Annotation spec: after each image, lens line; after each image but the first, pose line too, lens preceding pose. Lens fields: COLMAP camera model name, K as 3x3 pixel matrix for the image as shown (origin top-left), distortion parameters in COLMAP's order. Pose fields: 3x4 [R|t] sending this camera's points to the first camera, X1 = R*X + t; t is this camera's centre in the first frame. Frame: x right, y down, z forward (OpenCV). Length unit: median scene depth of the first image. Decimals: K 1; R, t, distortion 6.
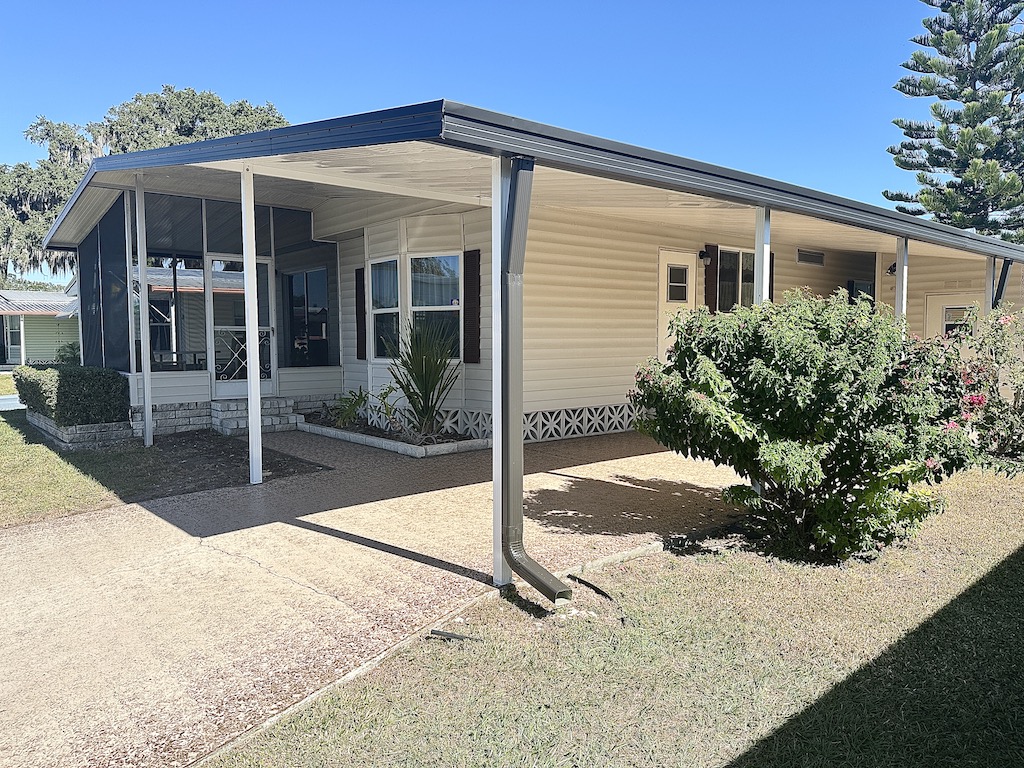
lens RADIAL K [[722.5, 0, 511.7], [0, 722.5, 386.7], [0, 0, 1]] dist [0.042059, -0.045936]
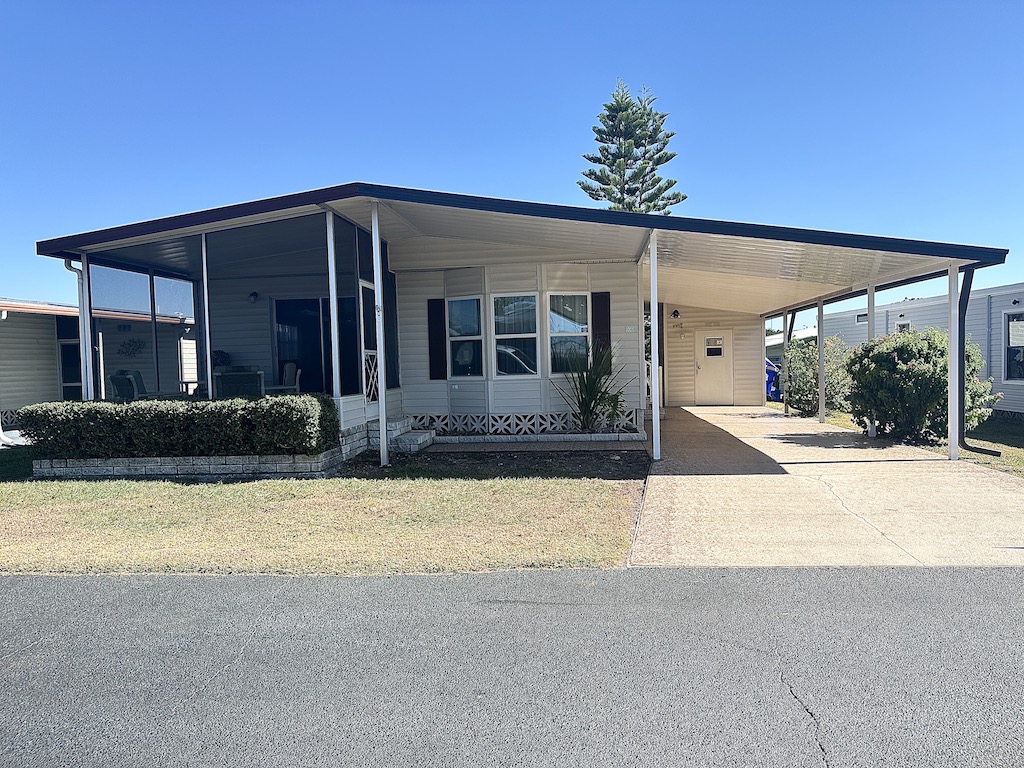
lens RADIAL K [[722.5, 0, 505.5], [0, 722.5, 381.7], [0, 0, 1]] dist [0.042059, -0.045936]
pose [[0.731334, -0.032643, 0.681238, -1.104241], [0.067148, 0.997447, -0.024292, 0.000115], [-0.678706, 0.063509, 0.731659, 0.134619]]
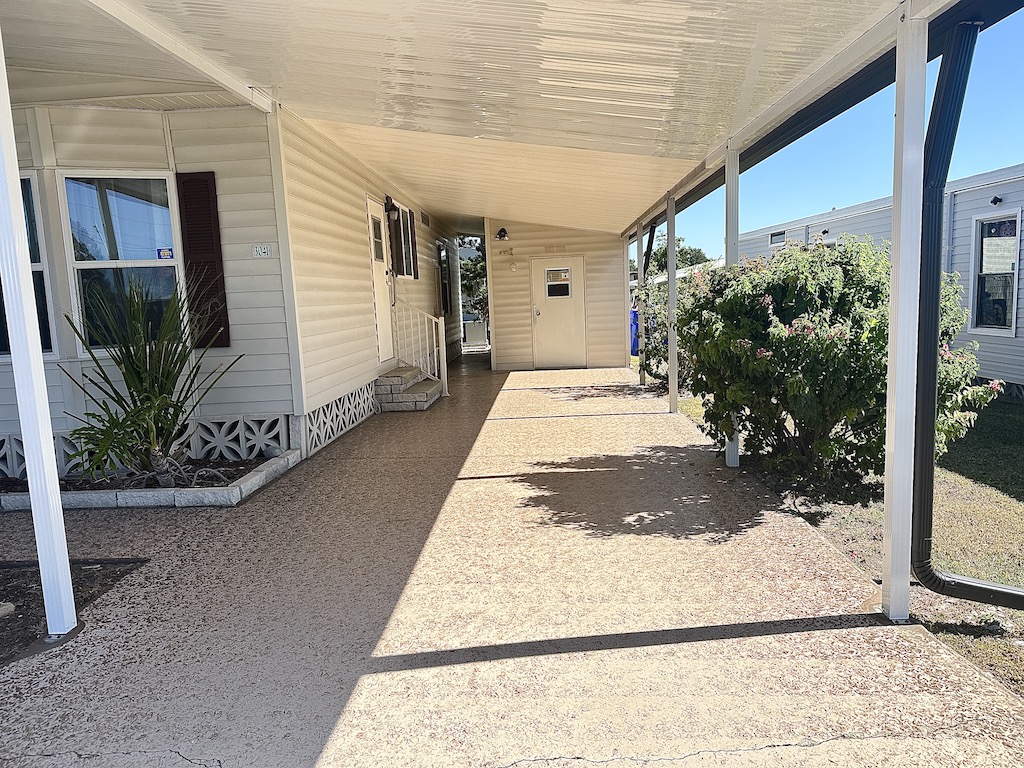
lens RADIAL K [[722.5, 0, 516.1], [0, 722.5, 382.8], [0, 0, 1]] dist [0.042059, -0.045936]
pose [[0.673293, -0.112779, 0.730724, -0.353690], [0.089066, 0.993473, 0.071265, -0.023389], [-0.733992, 0.017101, 0.678943, 0.348641]]
